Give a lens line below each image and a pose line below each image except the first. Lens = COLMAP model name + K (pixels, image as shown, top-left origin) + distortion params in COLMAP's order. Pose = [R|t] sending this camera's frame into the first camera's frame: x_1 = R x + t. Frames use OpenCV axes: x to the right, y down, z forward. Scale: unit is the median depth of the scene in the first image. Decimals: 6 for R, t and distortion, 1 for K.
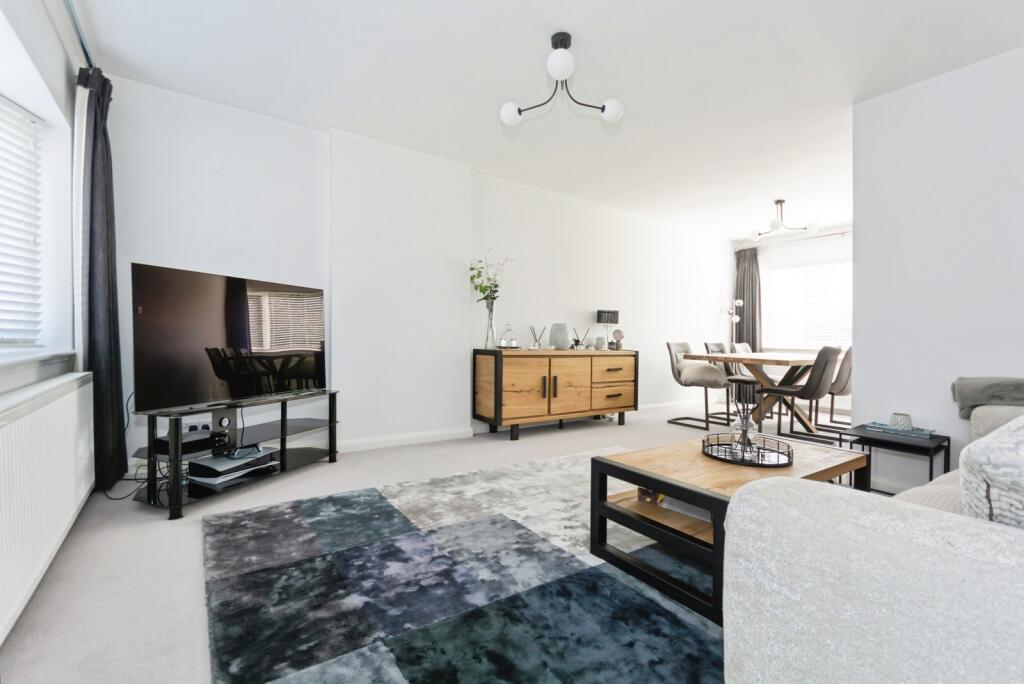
lens RADIAL K [[450.8, 0, 514.3], [0, 450.8, 336.8], [0, 0, 1]] dist [-0.012590, -0.000081]
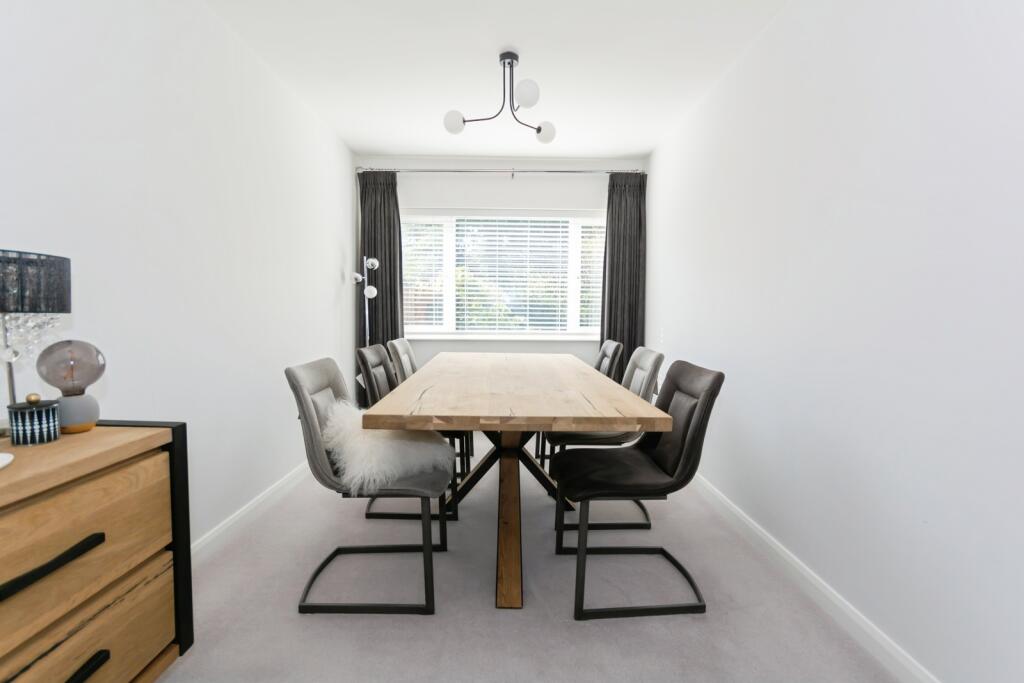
lens RADIAL K [[450.8, 0, 514.3], [0, 450.8, 336.3], [0, 0, 1]] dist [-0.012590, -0.000081]
pose [[0.576120, -0.060414, 0.815130, 0.176243], [0.000487, 0.997290, 0.073570, -0.034012], [-0.817365, -0.041988, 0.574588, 0.689876]]
